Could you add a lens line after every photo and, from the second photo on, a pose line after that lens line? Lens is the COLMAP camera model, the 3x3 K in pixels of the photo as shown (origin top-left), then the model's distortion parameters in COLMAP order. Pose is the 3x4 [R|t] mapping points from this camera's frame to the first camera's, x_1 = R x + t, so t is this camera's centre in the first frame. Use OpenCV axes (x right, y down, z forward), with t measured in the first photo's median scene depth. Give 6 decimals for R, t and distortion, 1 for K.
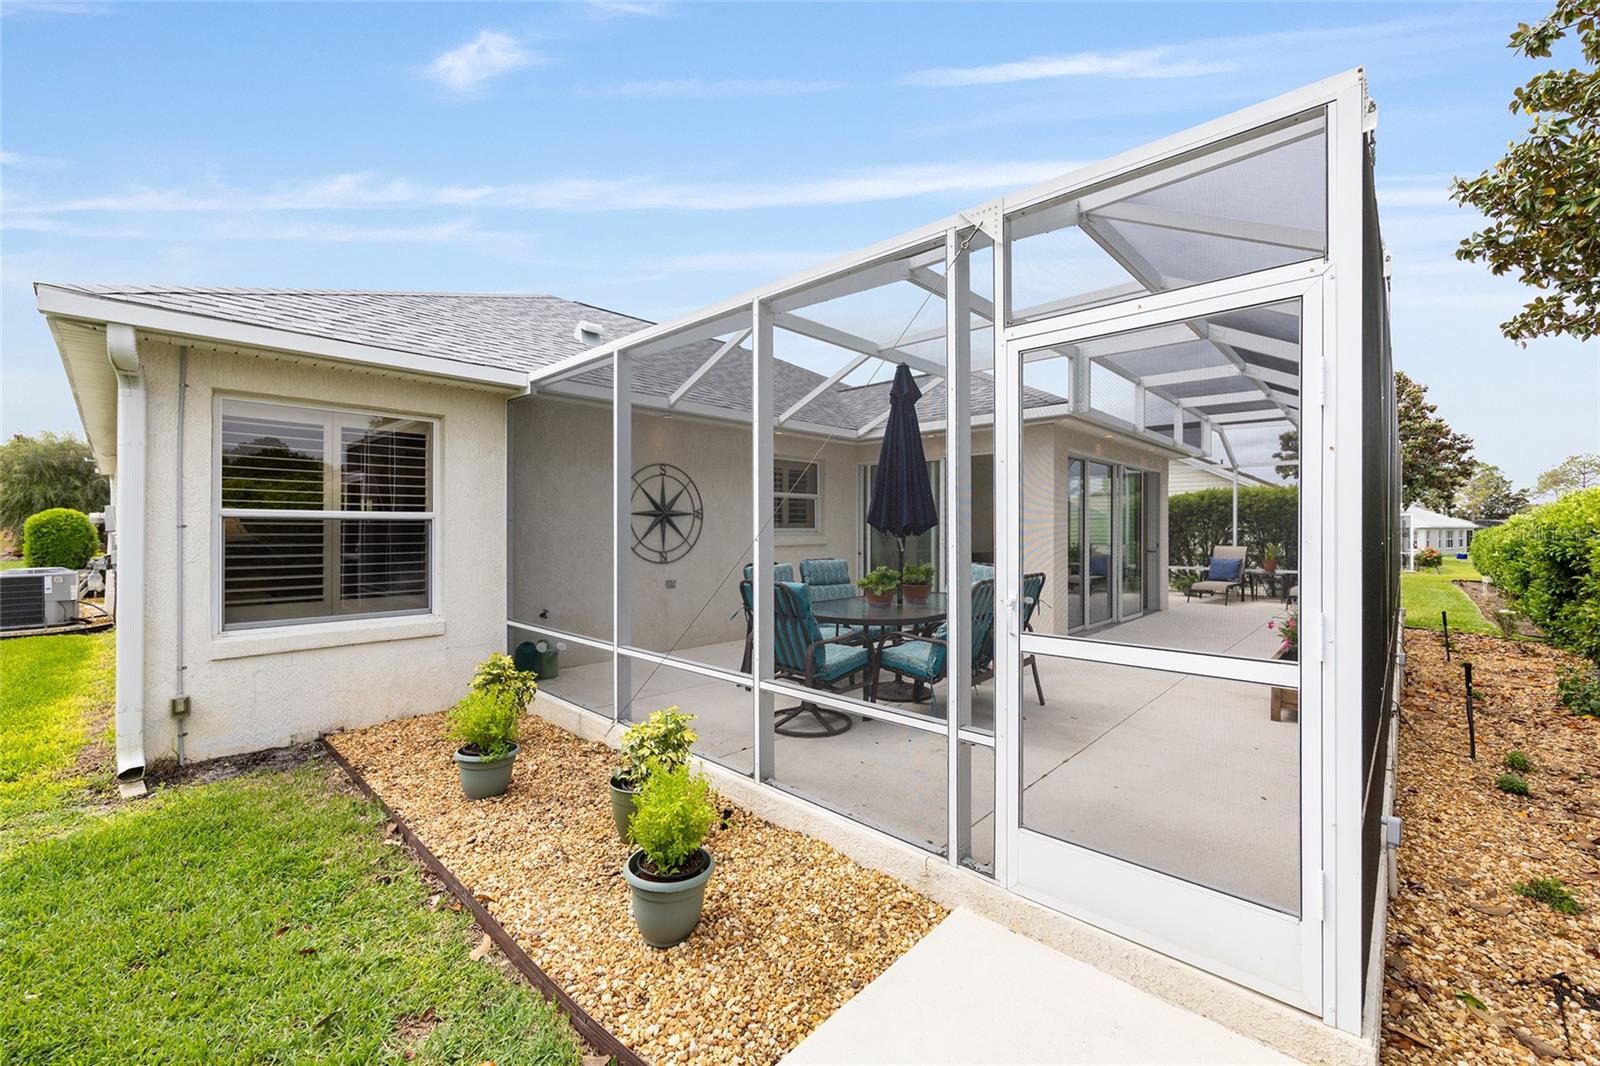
lens RADIAL K [[637.3, 0, 800.0], [0, 637.3, 533.0], [0, 0, 1]] dist [-0.001448, 0.000200]
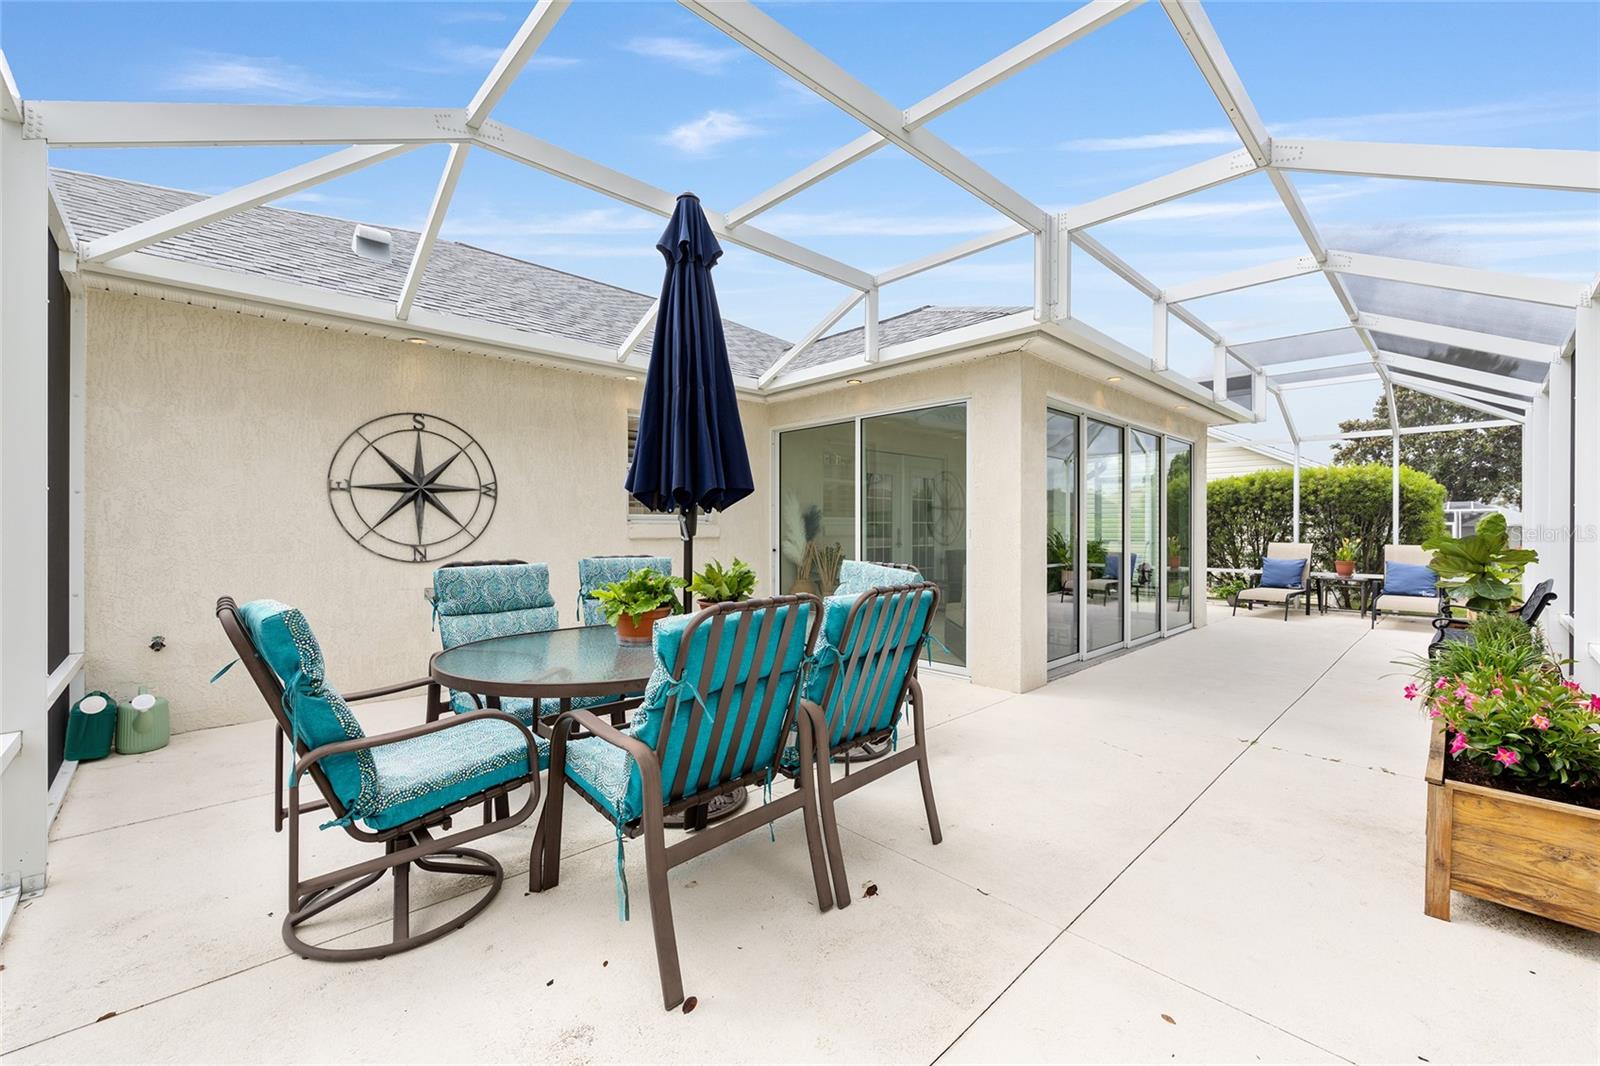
lens RADIAL K [[637.3, 0, 800.0], [0, 637.3, 533.0], [0, 0, 1]] dist [-0.001448, 0.000200]
pose [[0.998711, -0.000554, -0.050751, 0.122461], [0.000445, 0.999998, -0.002156, 0.010244], [0.050752, 0.002131, 0.998709, 0.200615]]
